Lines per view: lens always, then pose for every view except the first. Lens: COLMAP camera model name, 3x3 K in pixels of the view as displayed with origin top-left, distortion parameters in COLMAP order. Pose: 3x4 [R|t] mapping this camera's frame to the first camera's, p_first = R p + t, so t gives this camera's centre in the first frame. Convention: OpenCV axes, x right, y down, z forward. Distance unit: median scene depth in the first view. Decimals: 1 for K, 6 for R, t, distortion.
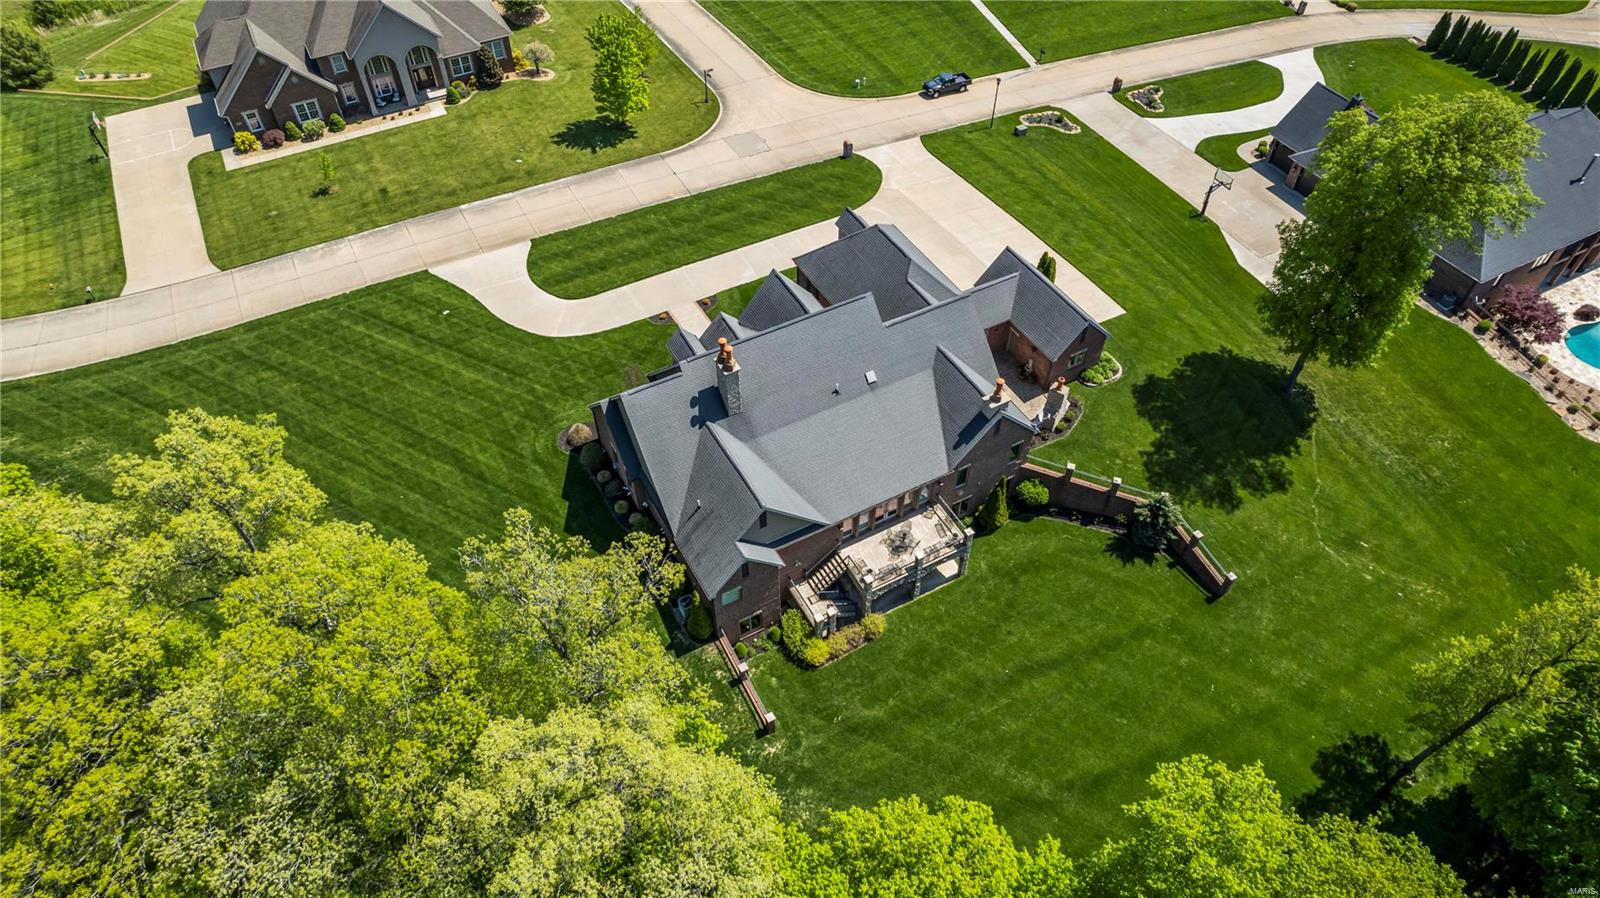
lens RADIAL K [[1024.5, 0, 803.7], [0, 1024.5, 452.4], [0, 0, 1]] dist [-0.060091, 0.047797]
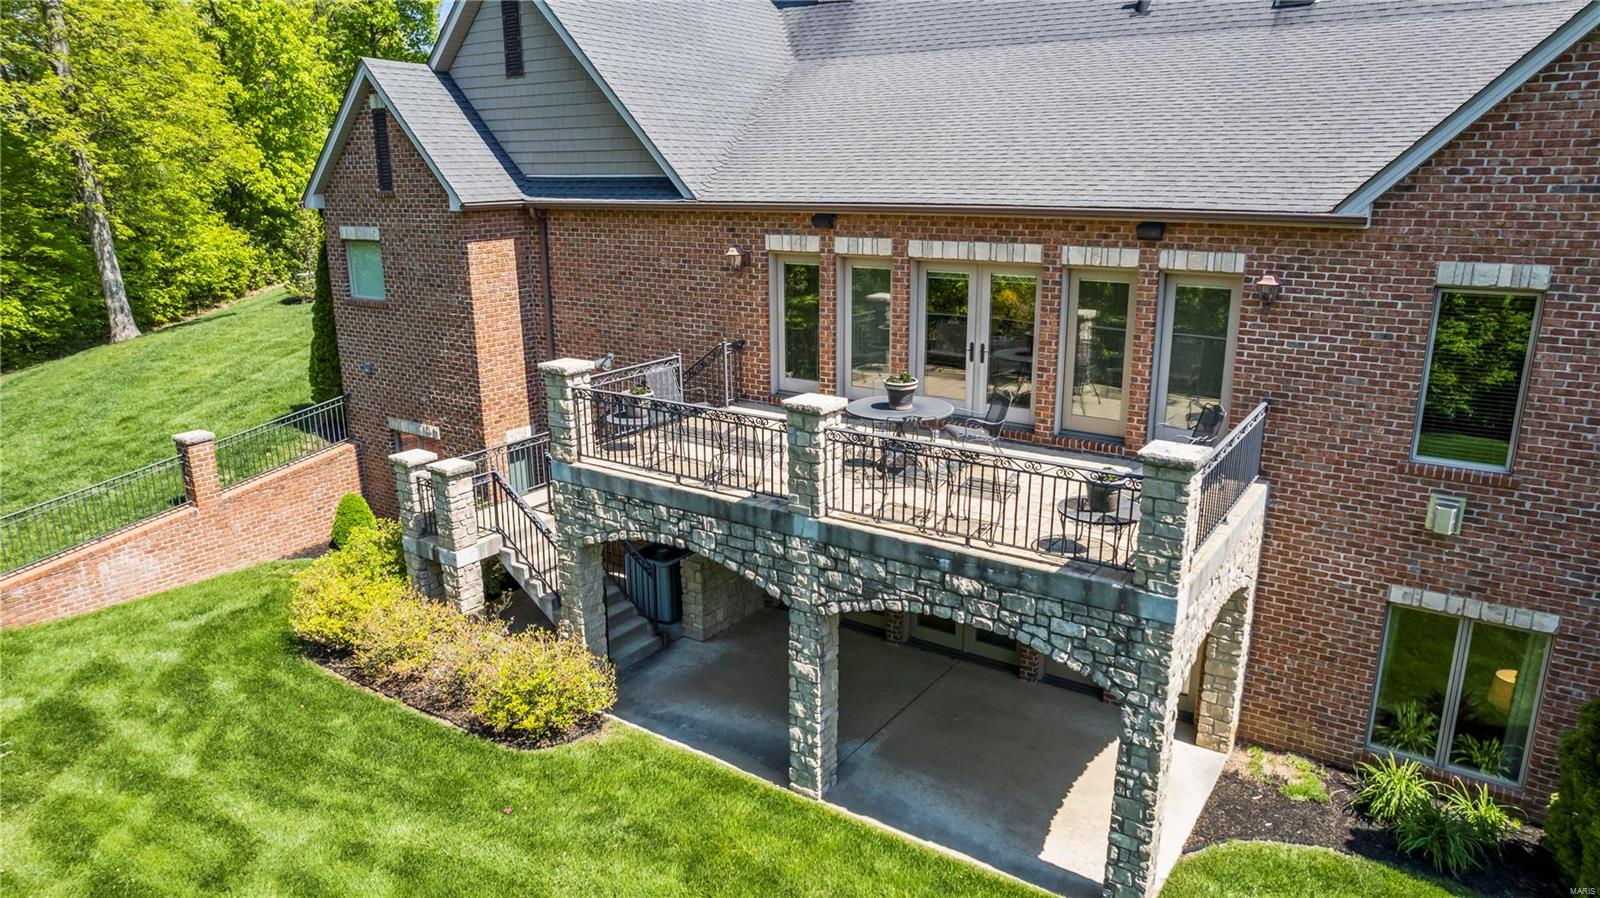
lens RADIAL K [[1024.5, 0, 801.6], [0, 1024.5, 453.6], [0, 0, 1]] dist [-0.060091, 0.047797]
pose [[0.448842, 0.234650, -0.862253, 0.209469], [-0.668760, 0.728200, -0.149951, 0.107058], [0.592706, 0.643944, 0.483771, 0.741200]]
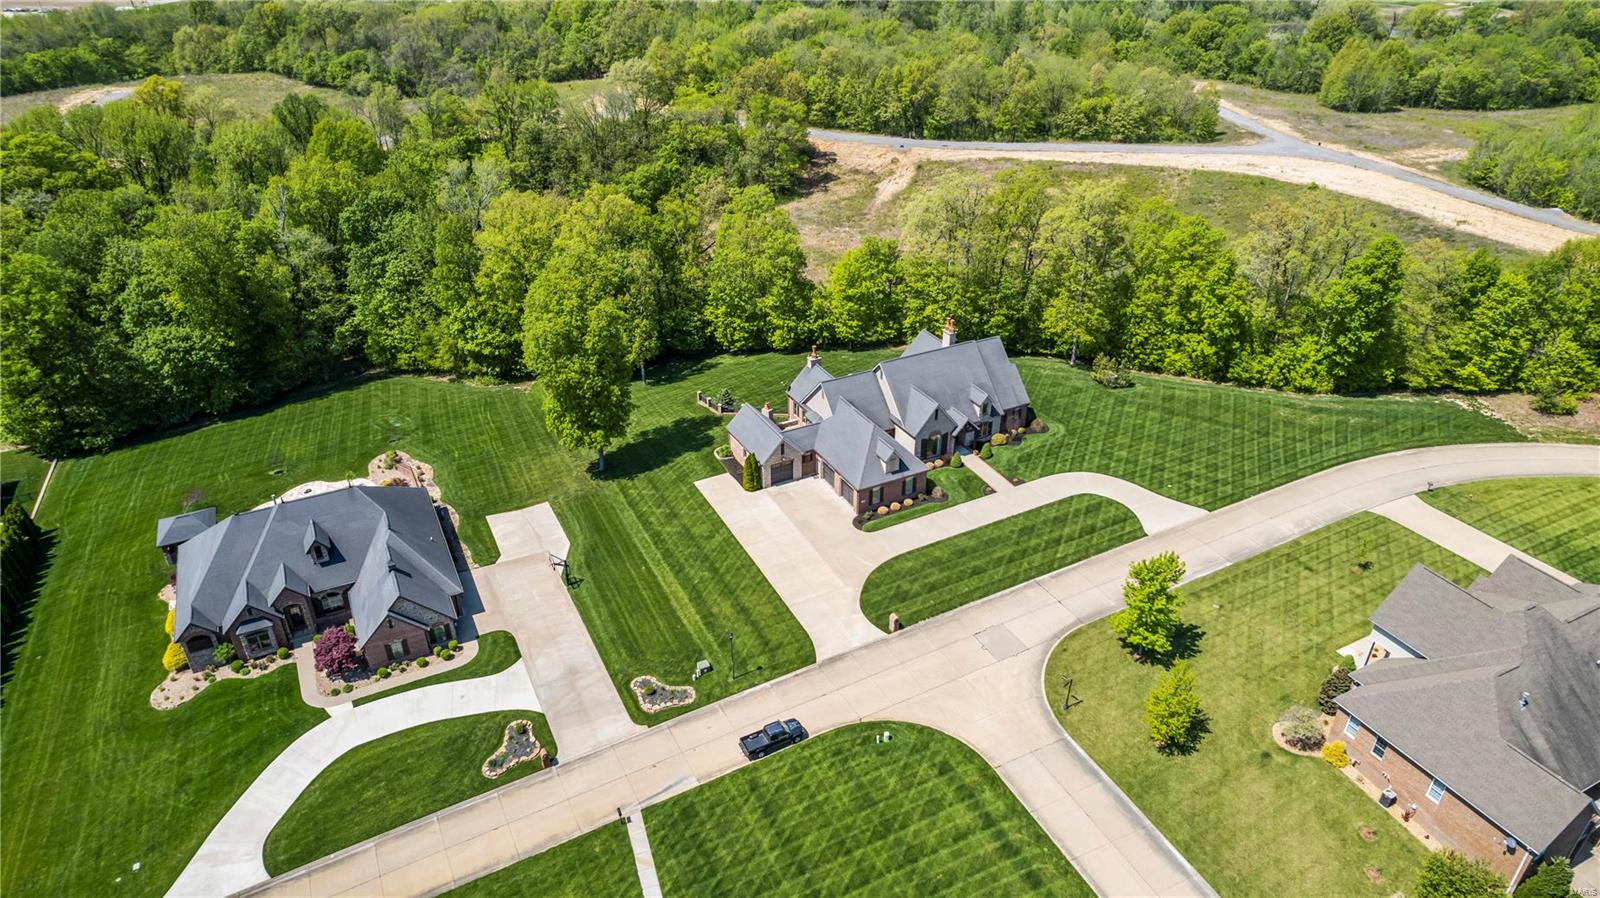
lens RADIAL K [[1024.5, 0, 800.2], [0, 1024.5, 450.9], [0, 0, 1]] dist [-0.060091, 0.047797]
pose [[-0.999803, -0.006530, 0.018720, 0.143458], [0.017123, 0.191639, 0.981316, -1.594383], [-0.009995, 0.981444, -0.191490, 1.264106]]
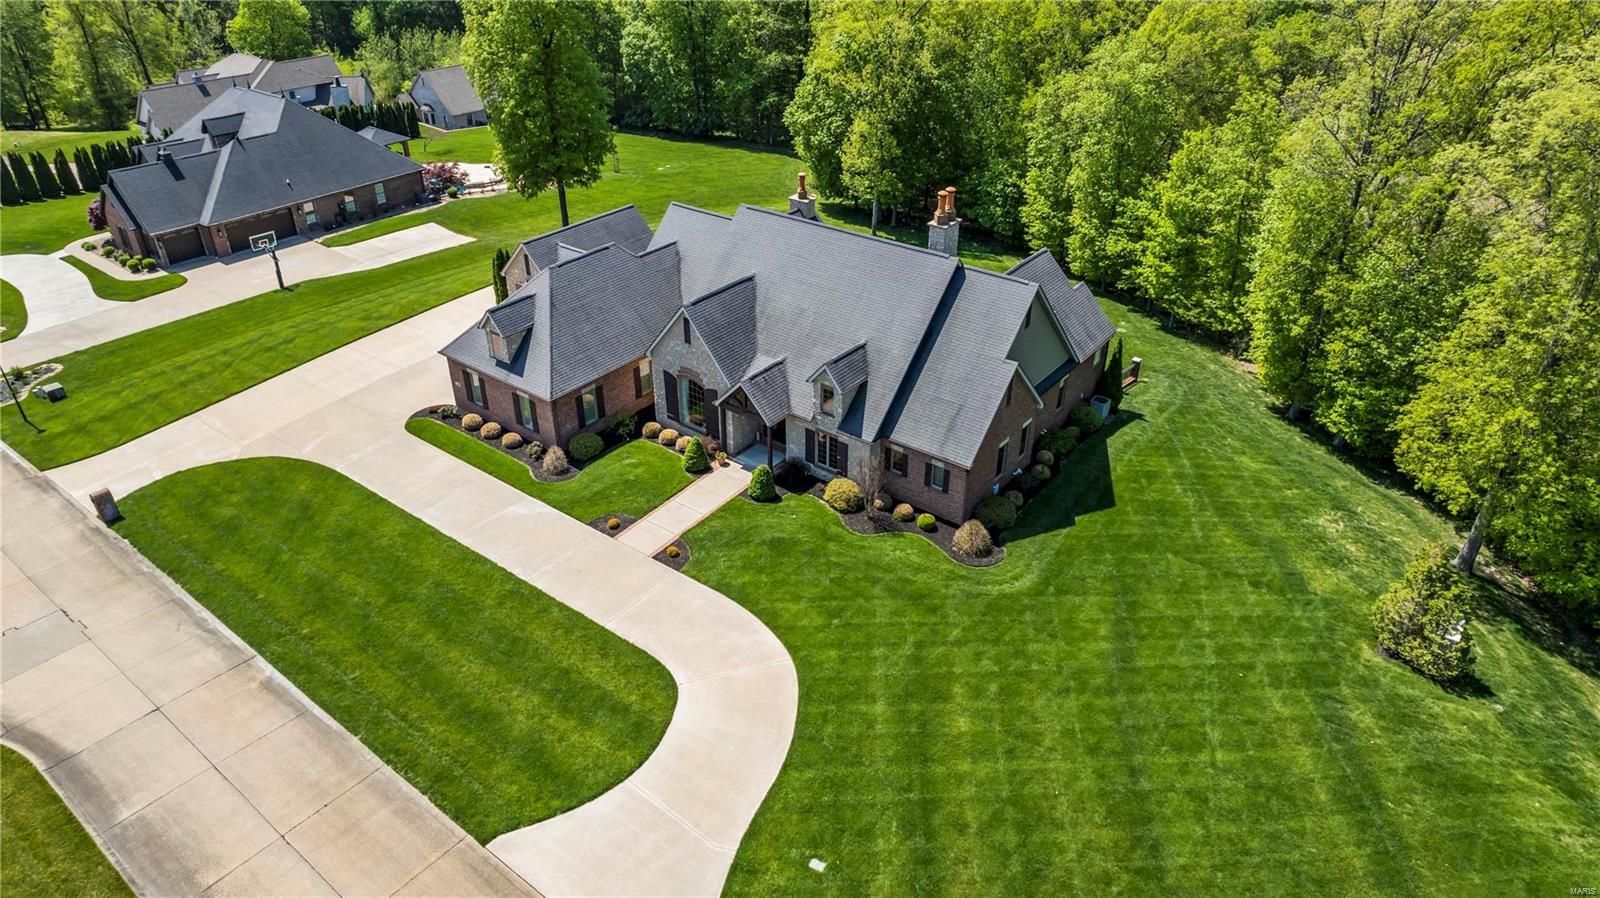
lens RADIAL K [[1024.5, 0, 799.9], [0, 1024.5, 456.2], [0, 0, 1]] dist [-0.060091, 0.047797]
pose [[-0.396896, -0.479018, 0.782953, -0.595766], [0.689178, 0.407868, 0.598897, -0.456303], [-0.606223, 0.777294, 0.168248, 0.837757]]
